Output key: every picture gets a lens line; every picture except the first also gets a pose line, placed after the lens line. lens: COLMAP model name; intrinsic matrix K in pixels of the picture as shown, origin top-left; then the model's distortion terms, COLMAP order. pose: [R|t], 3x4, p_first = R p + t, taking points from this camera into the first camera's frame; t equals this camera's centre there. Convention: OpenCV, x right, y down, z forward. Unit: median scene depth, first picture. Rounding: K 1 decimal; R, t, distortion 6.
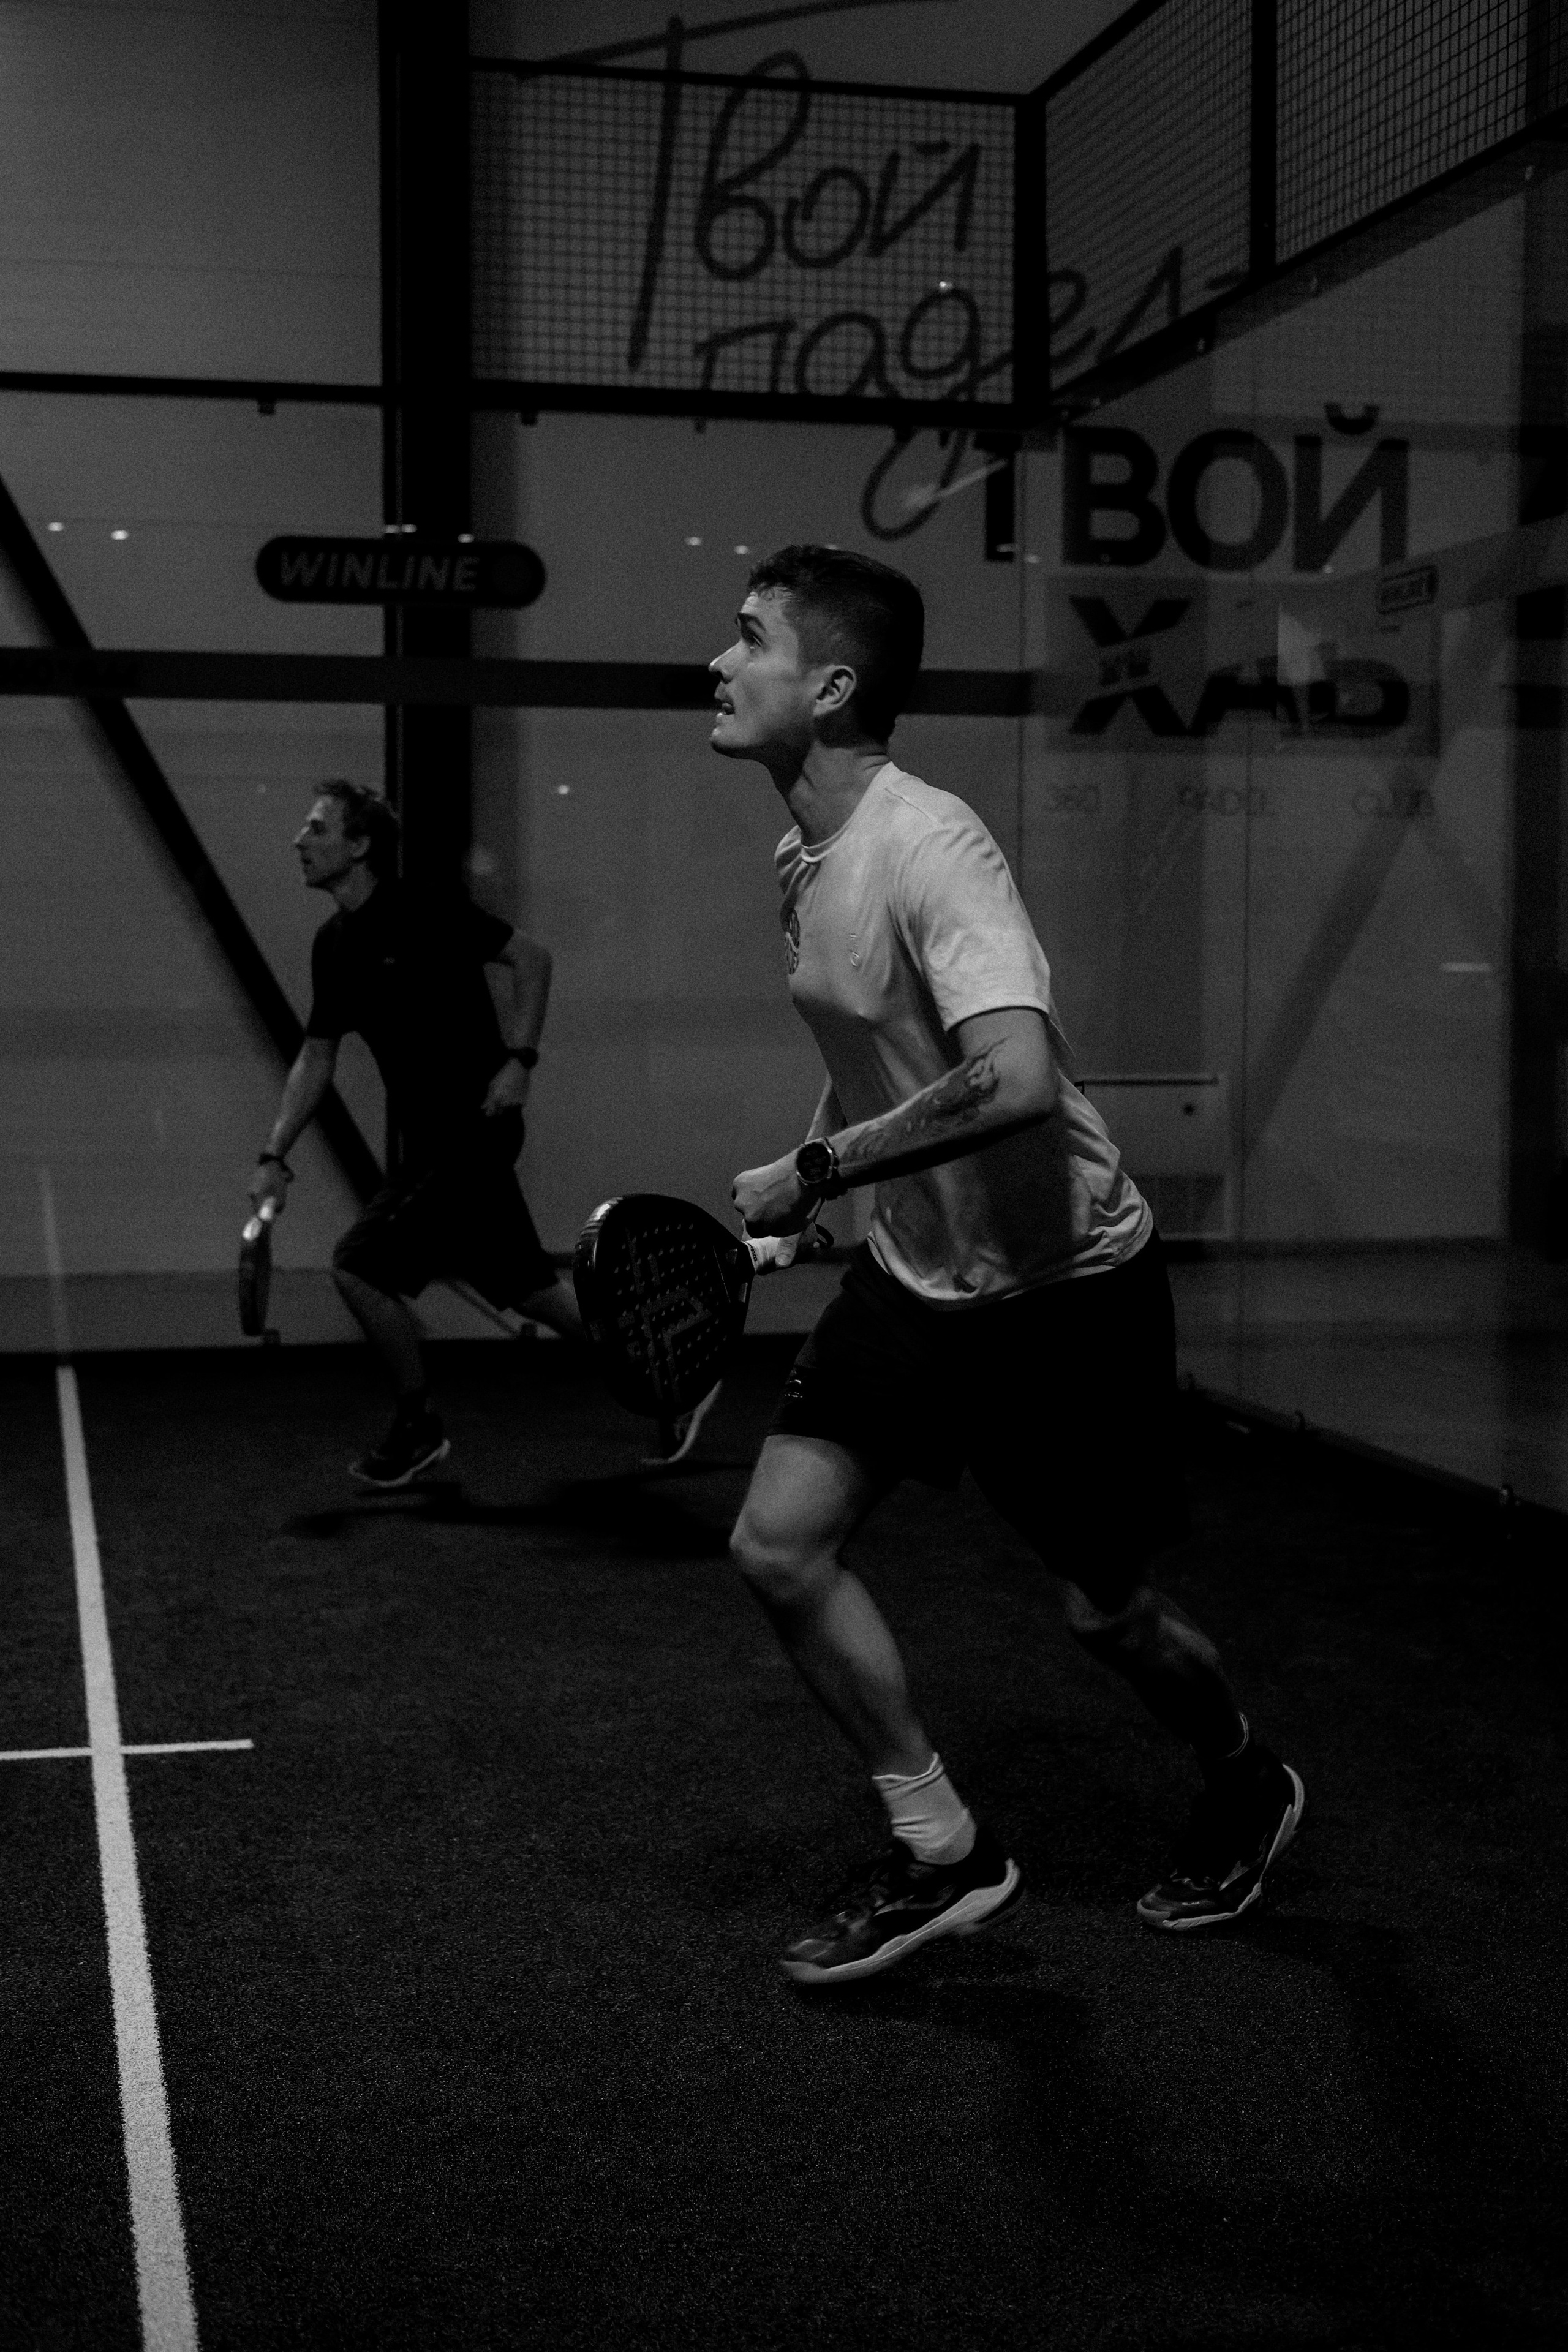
lens RADIAL K [[3247.3, 0, 784.0], [0, 3247.3, 1176.0], [0, 0, 1]] dist [0.069622, -0.308377]
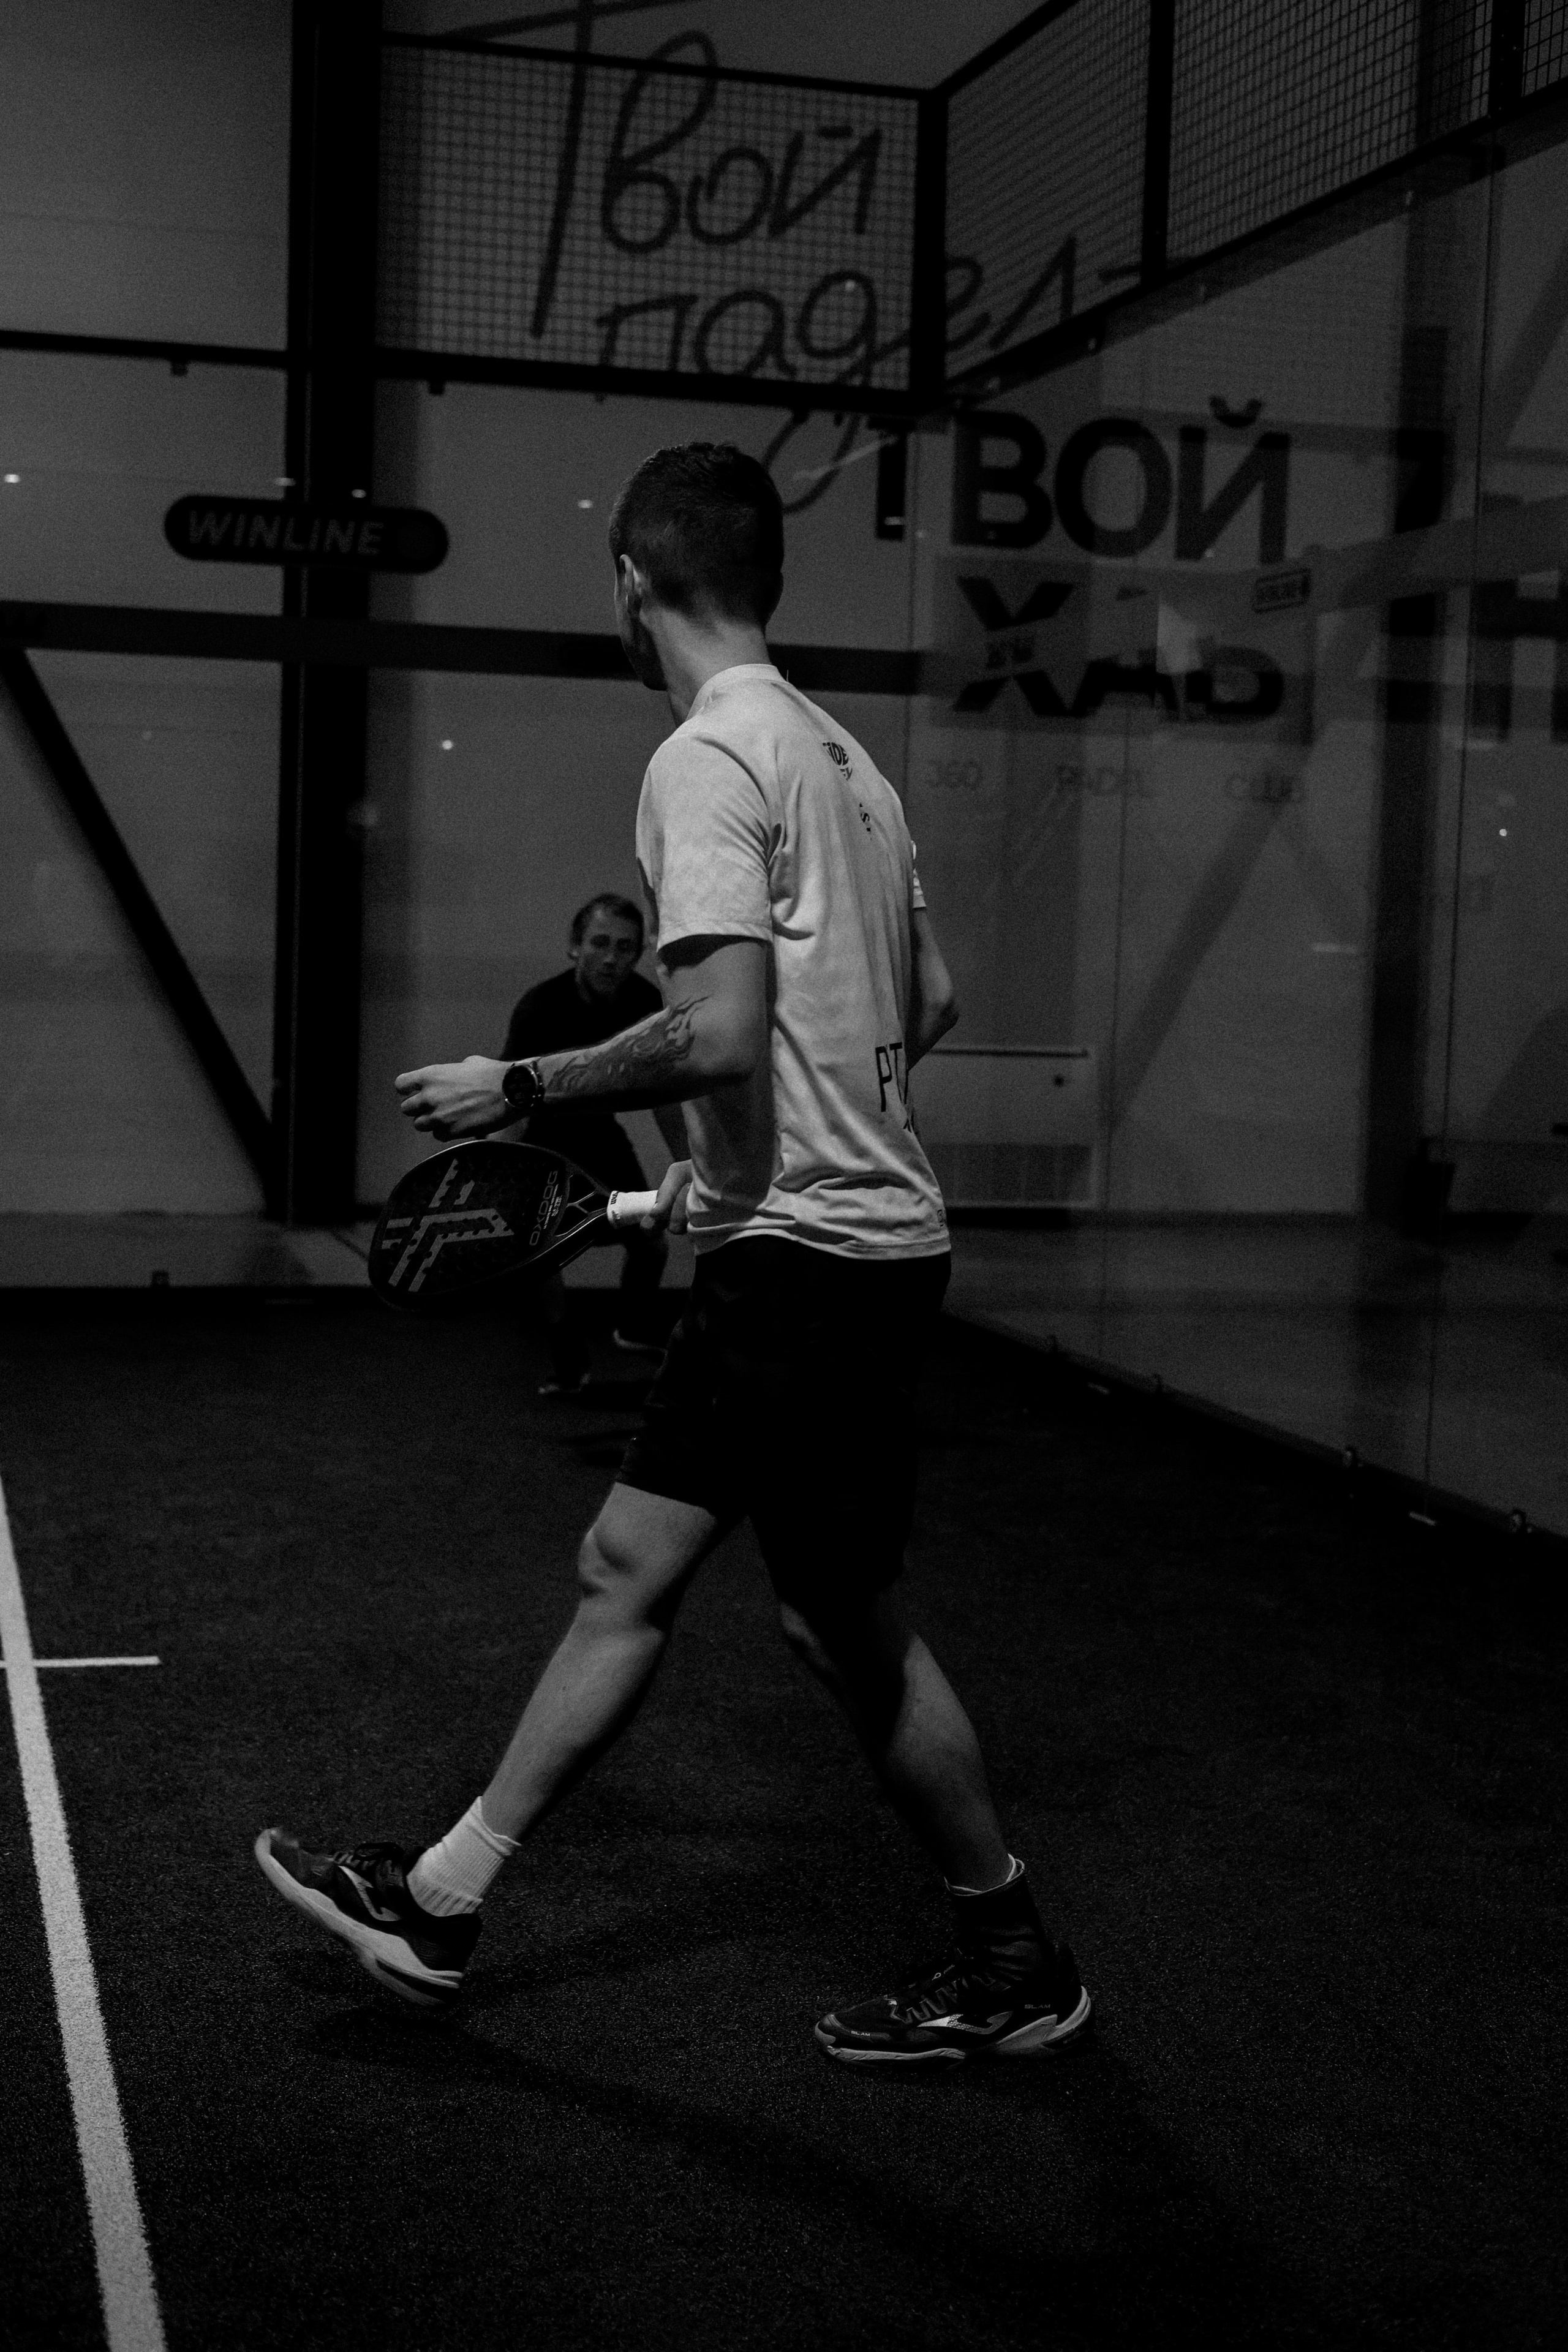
lens RADIAL K [[3242.4, 0, 784.0], [0, 3242.4, 1176.0], [0, 0, 1]] dist [0.065575, -0.305053]
pose [[0.998811, 0.026917, 0.040657, -0.004197], [-0.027400, 0.999560, 0.011378, 0.000134], [-0.040333, -0.012479, 0.999108, -0.028239]]
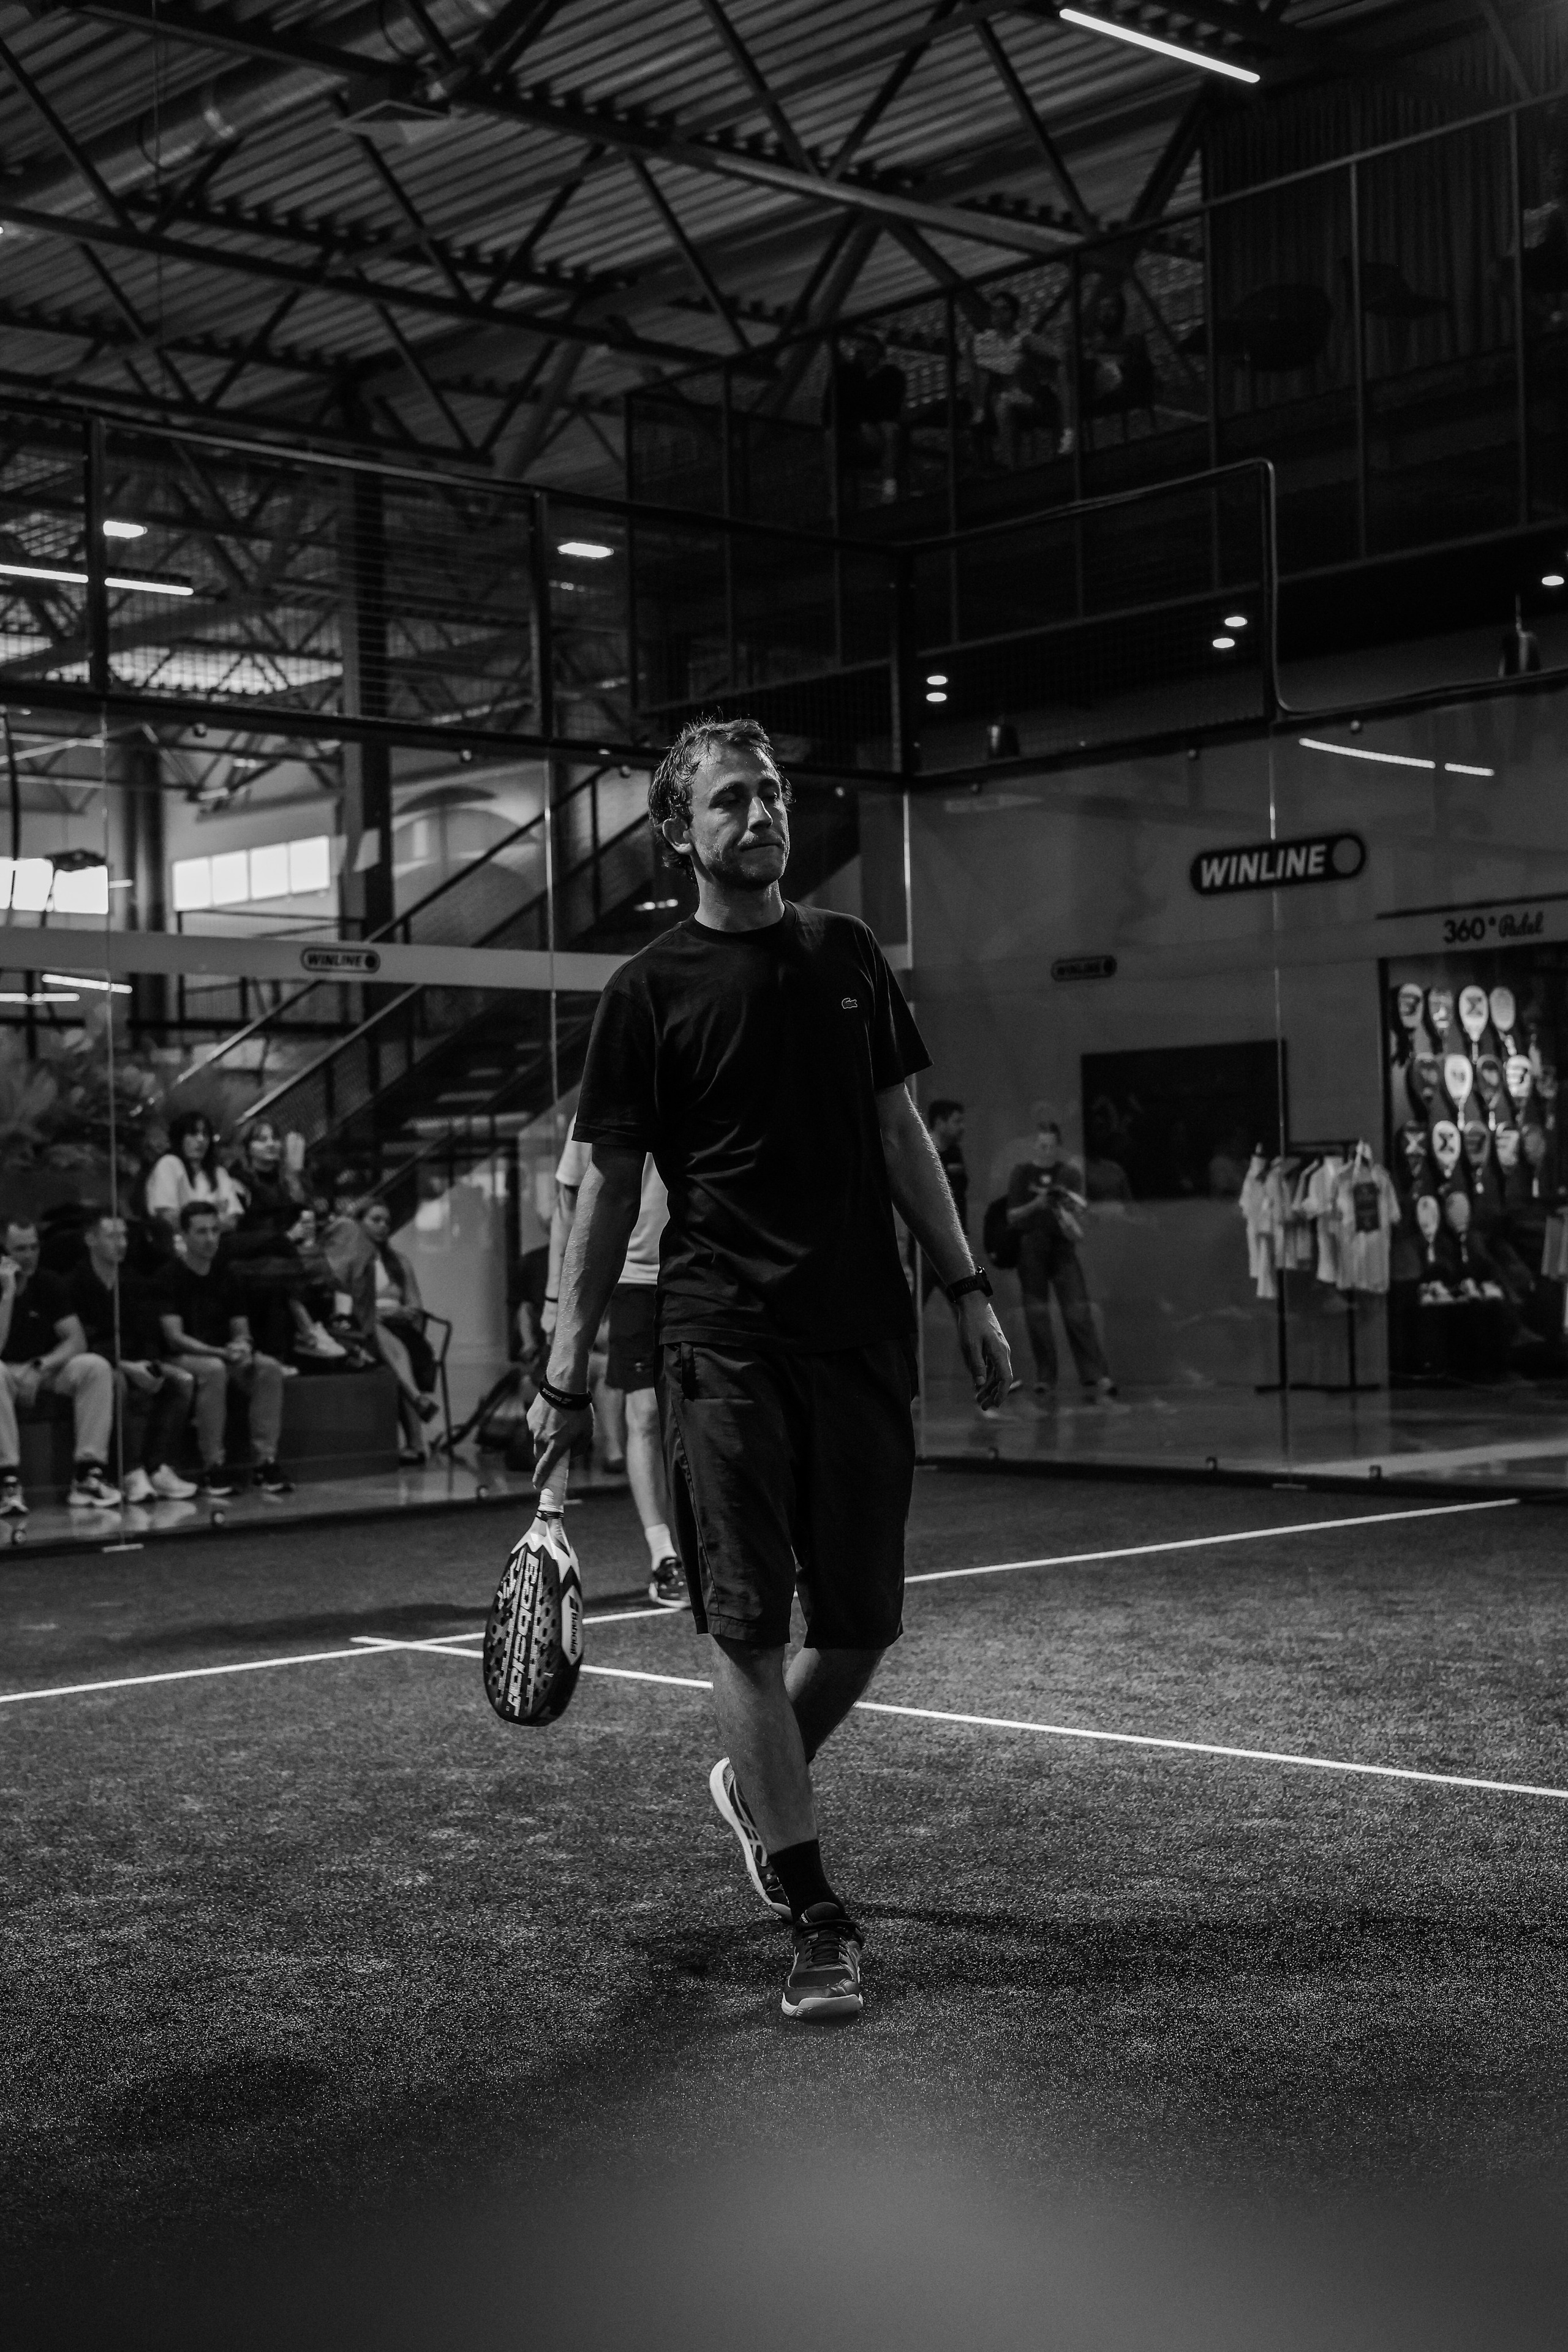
lens RADIAL K [[3247.3, 0, 784.0], [0, 3247.3, 1176.0], [0, 0, 1]] dist [0.069622, -0.308377]
pose [[0.490570, -0.027425, -0.870970, 0.900994], [-0.030926, 0.998327, -0.048855, 0.005390], [0.870853, 0.050903, 0.488901, 0.211096]]
